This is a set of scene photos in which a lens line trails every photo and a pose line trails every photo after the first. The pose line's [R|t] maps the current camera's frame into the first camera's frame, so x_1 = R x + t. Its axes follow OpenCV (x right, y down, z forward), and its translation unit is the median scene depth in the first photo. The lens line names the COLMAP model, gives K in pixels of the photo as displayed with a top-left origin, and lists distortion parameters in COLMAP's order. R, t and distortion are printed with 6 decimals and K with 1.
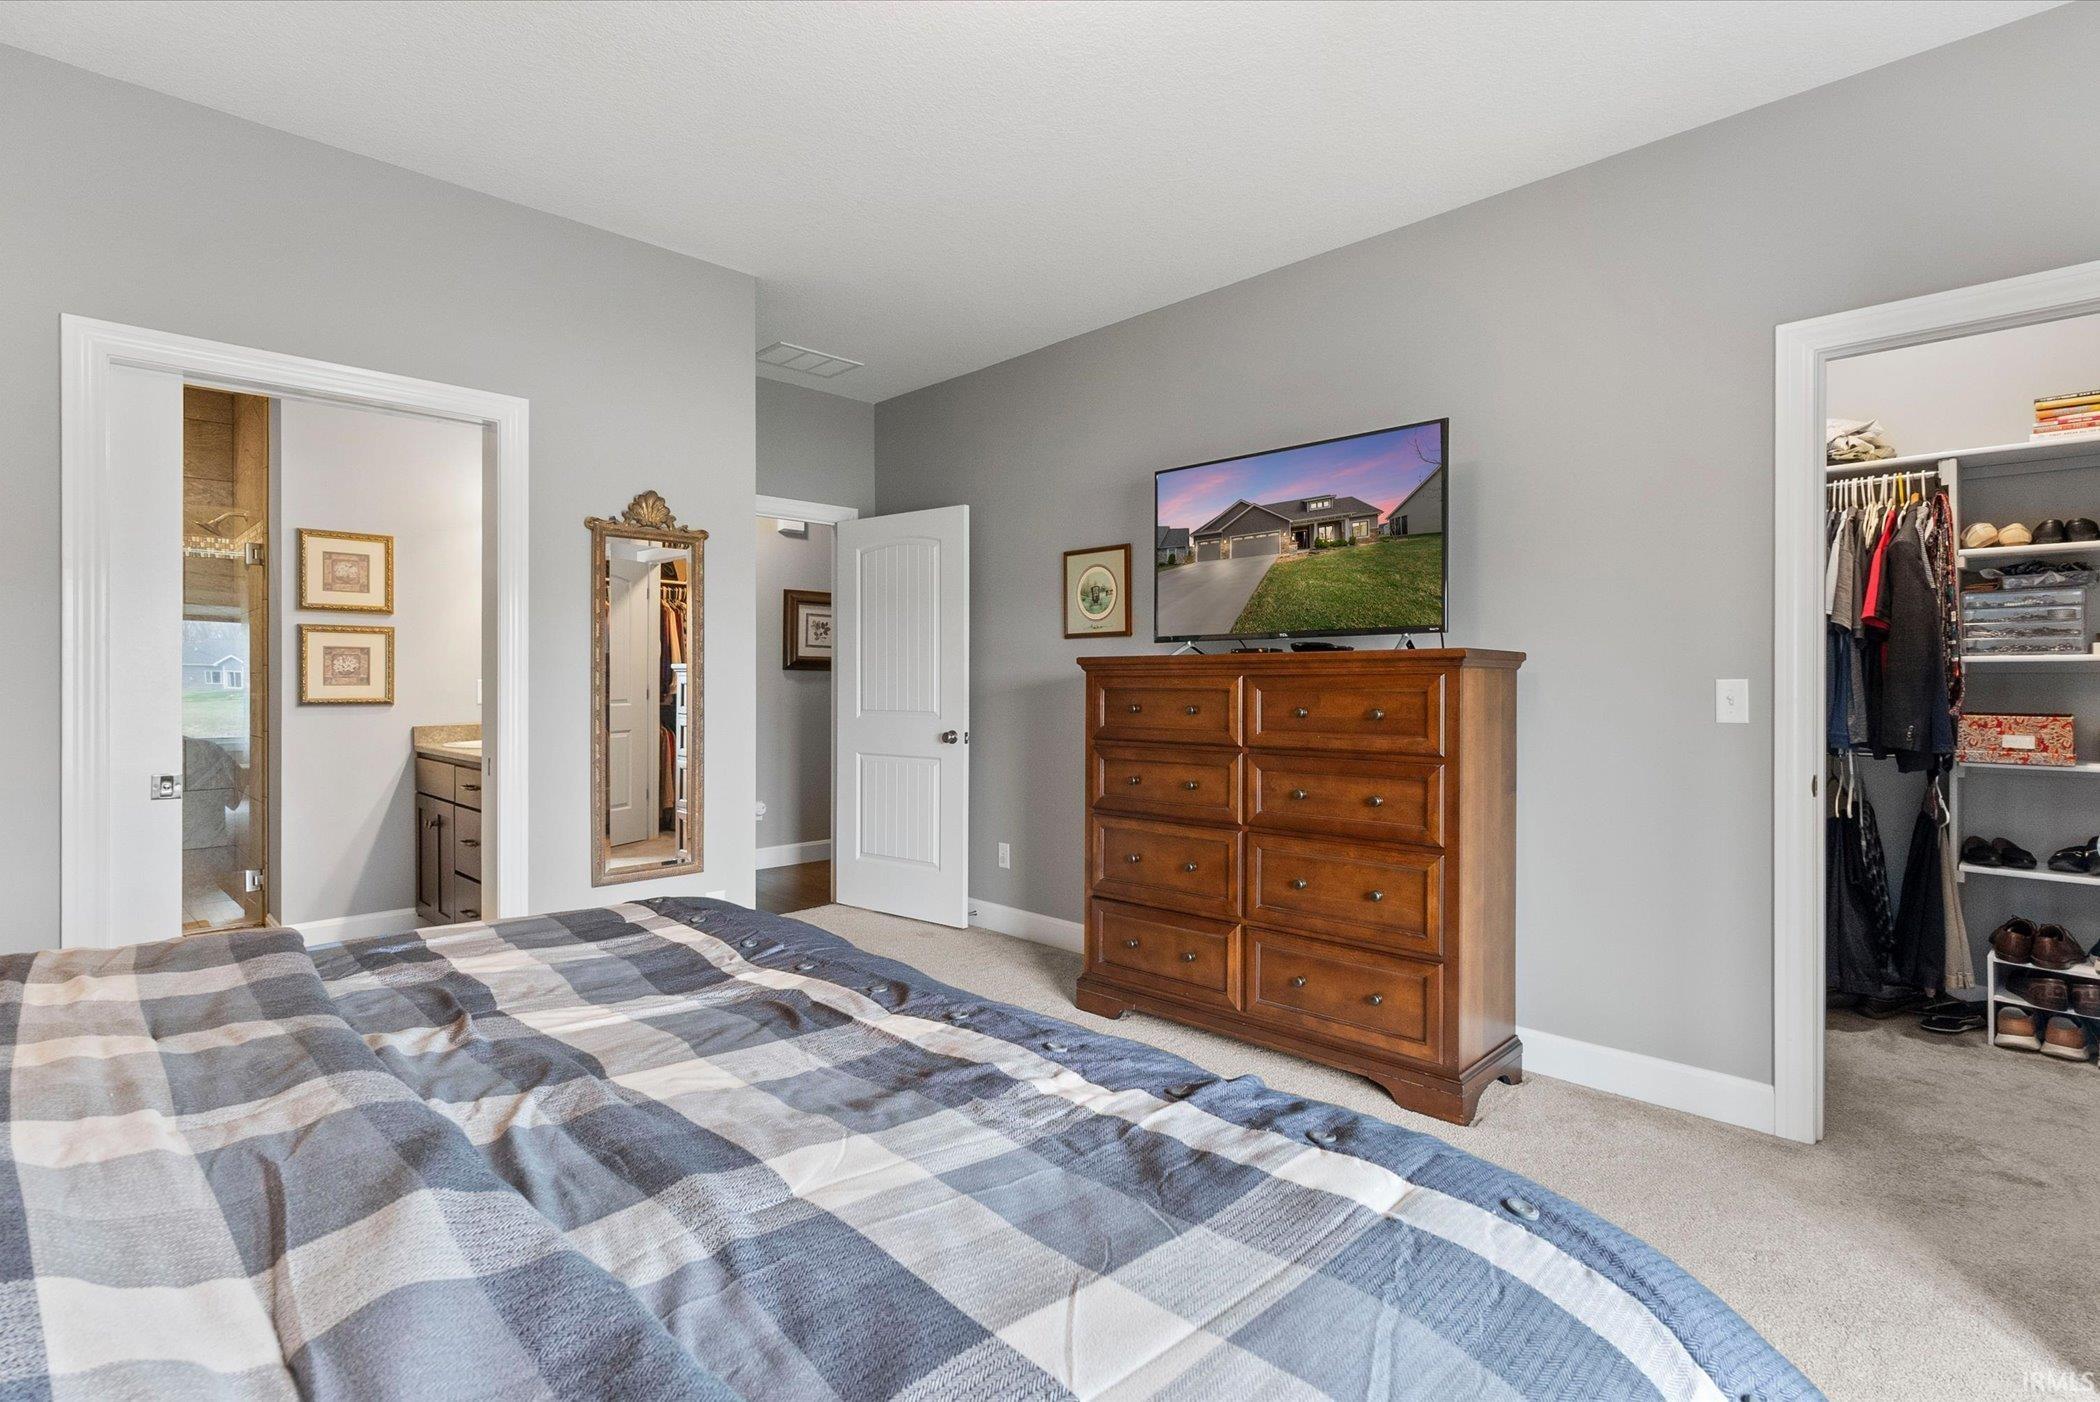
lens RADIAL K [[1014.9, 0, 1053.6], [0, 1014.9, 696.8], [0, 0, 1]] dist [0.003723, -0.000768]
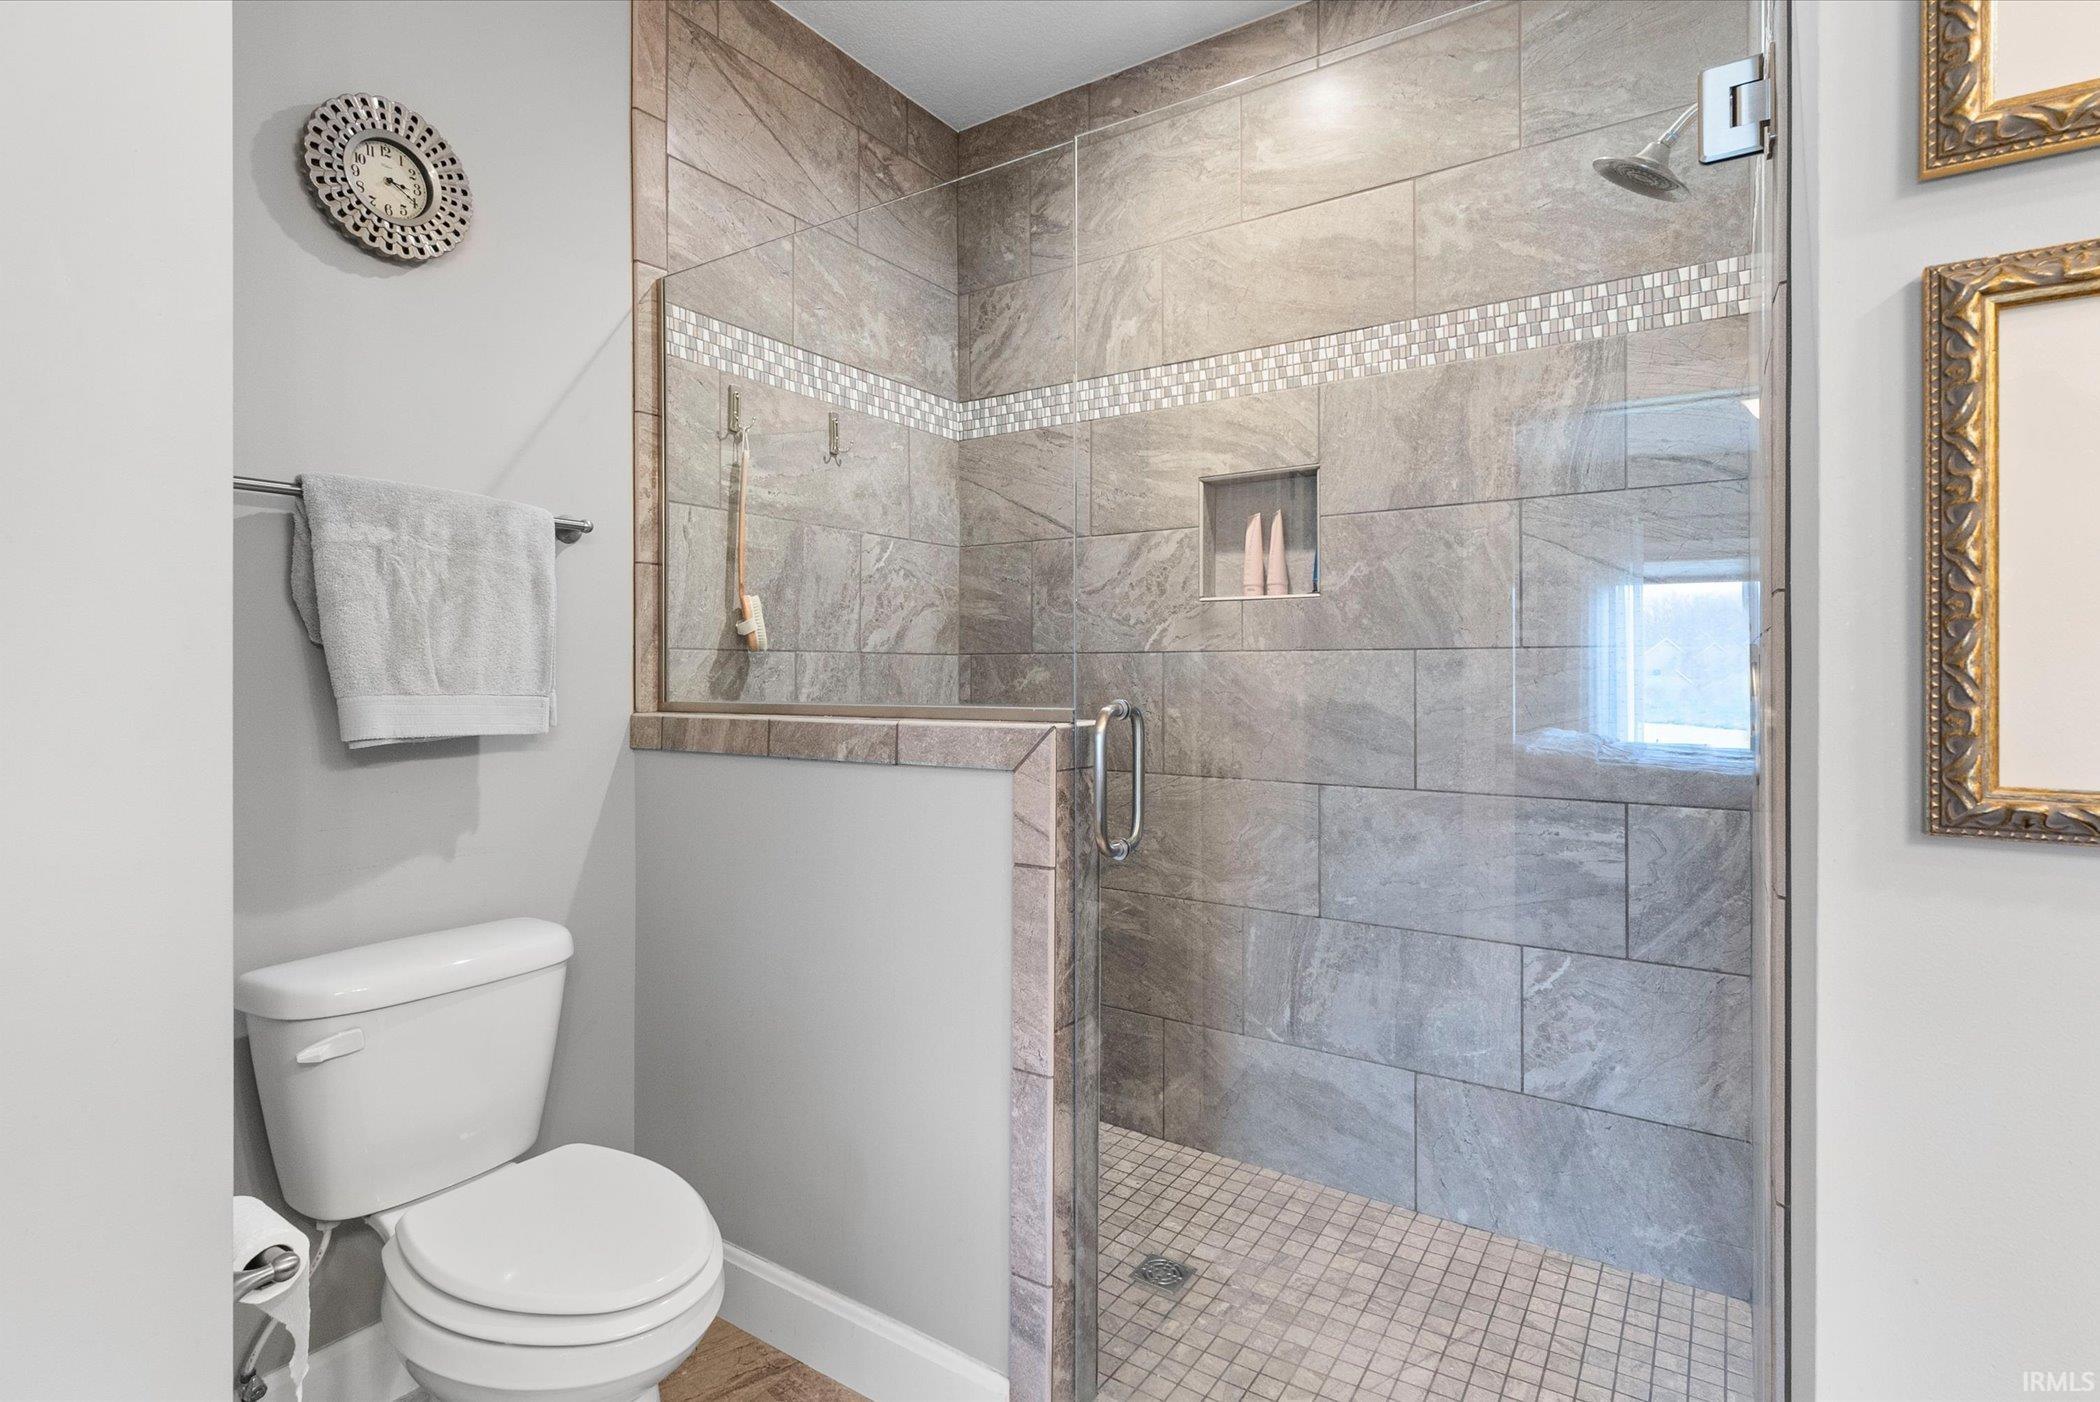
lens RADIAL K [[1014.9, 0, 1056.5], [0, 1014.9, 663.9], [0, 0, 1]] dist [0.003723, -0.000768]
pose [[0.205570, -0.002846, -0.978638, -0.603595], [-0.012711, 0.999904, -0.005577, -0.012454], [0.978560, 0.013586, 0.205514, 0.817702]]
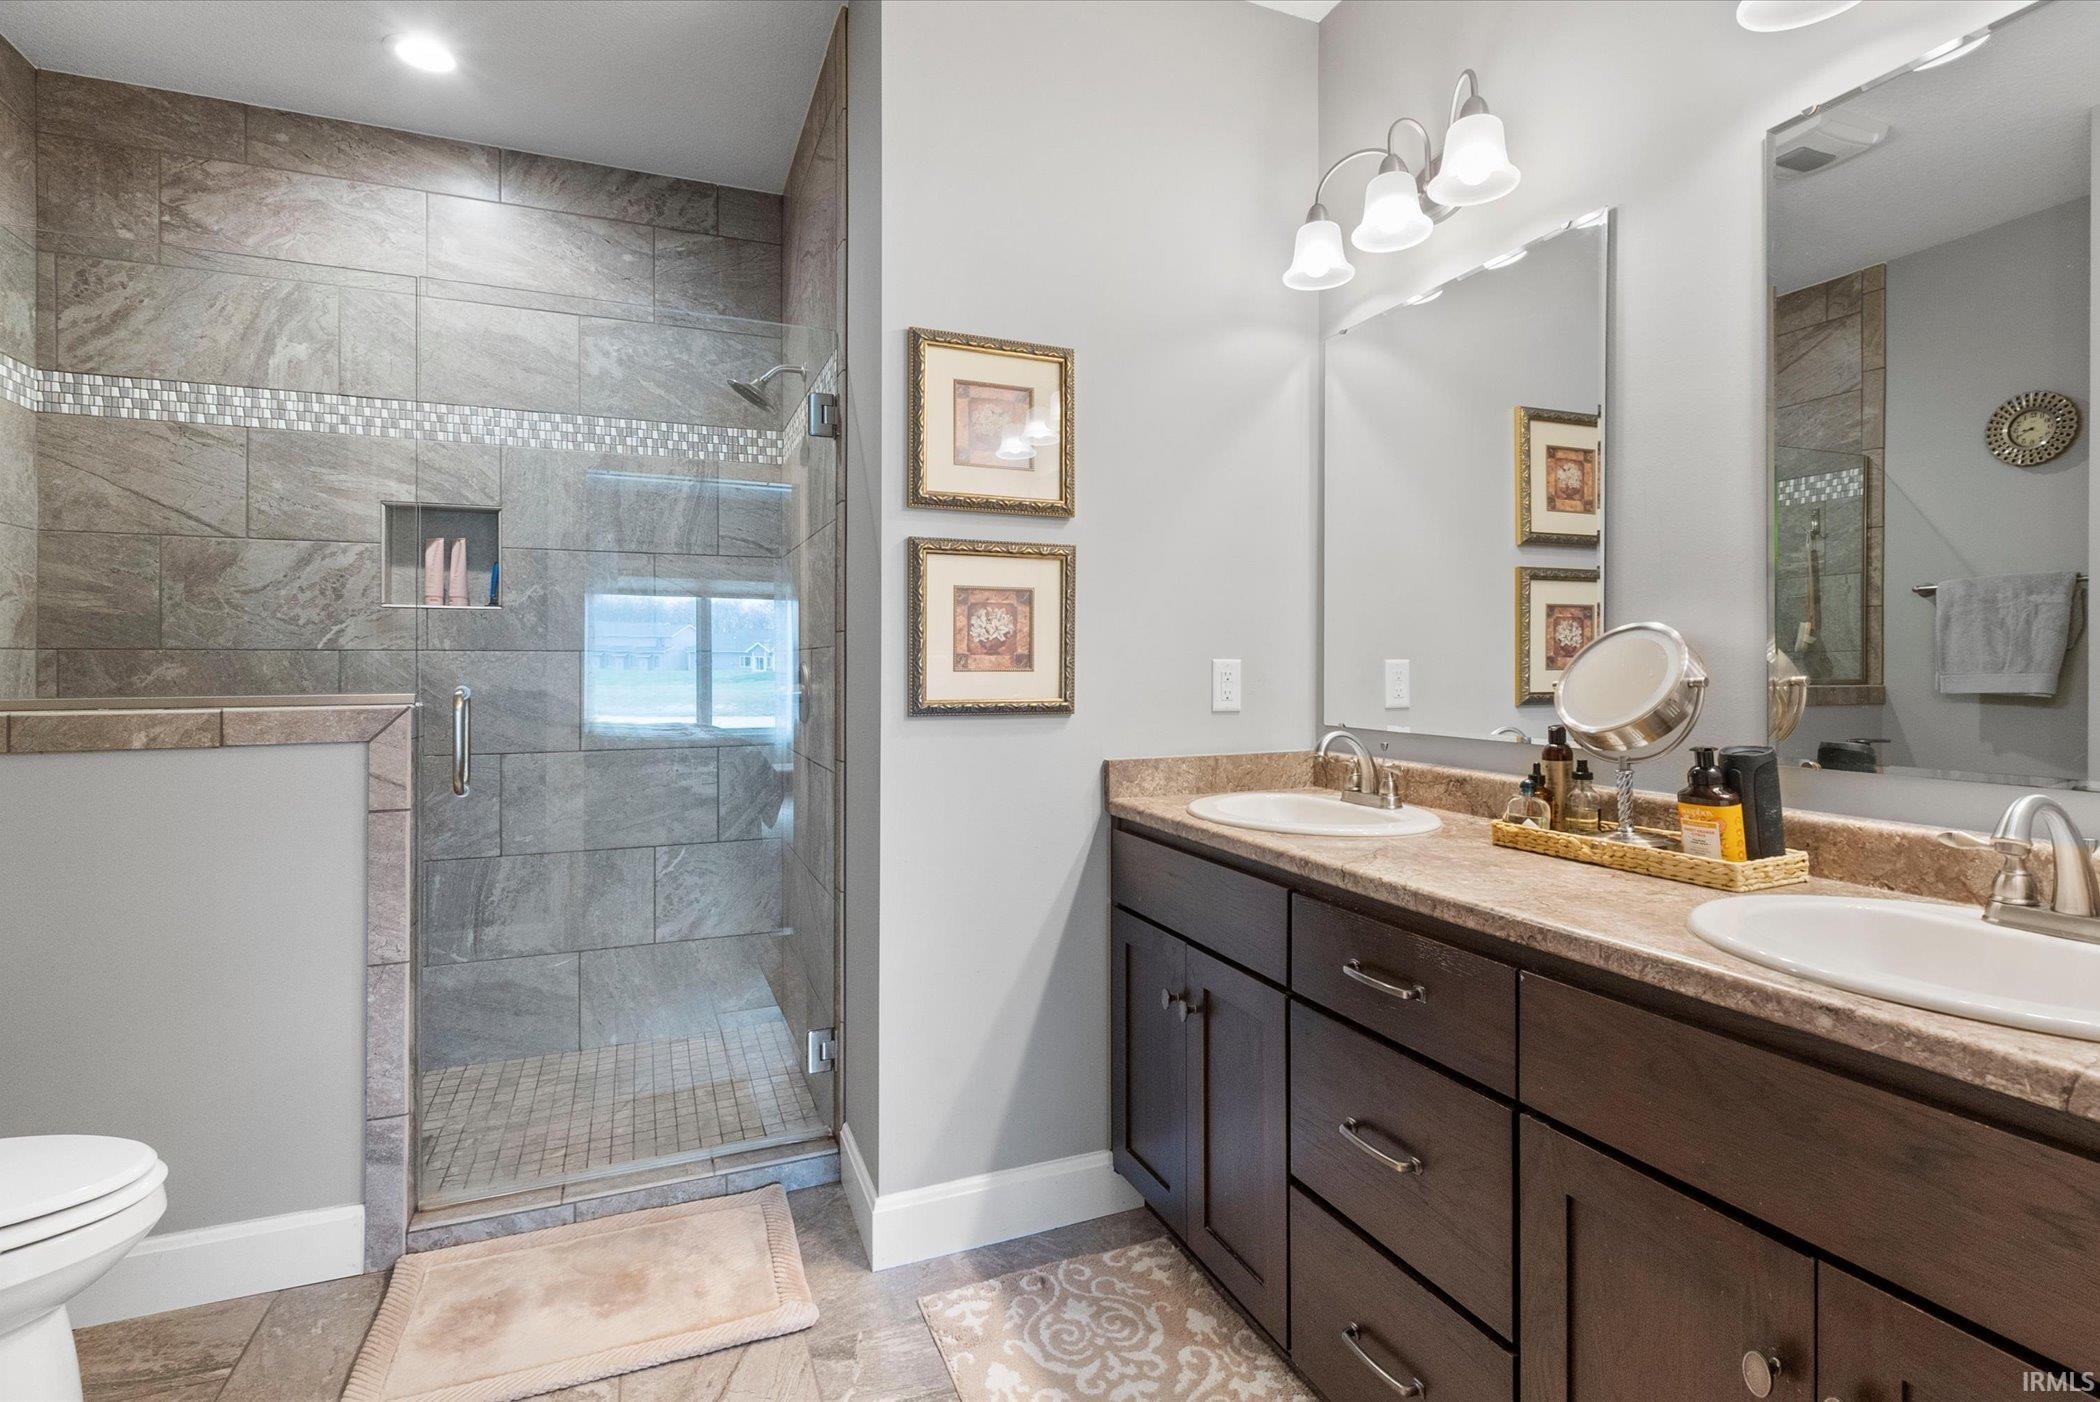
lens RADIAL K [[1014.9, 0, 1045.5], [0, 1014.9, 684.7], [0, 0, 1]] dist [0.003723, -0.000768]
pose [[0.920256, 0.008400, -0.391226, -0.489094], [-0.005997, 0.999955, 0.007365, -0.008661], [0.391270, -0.004432, 0.920265, 0.580714]]
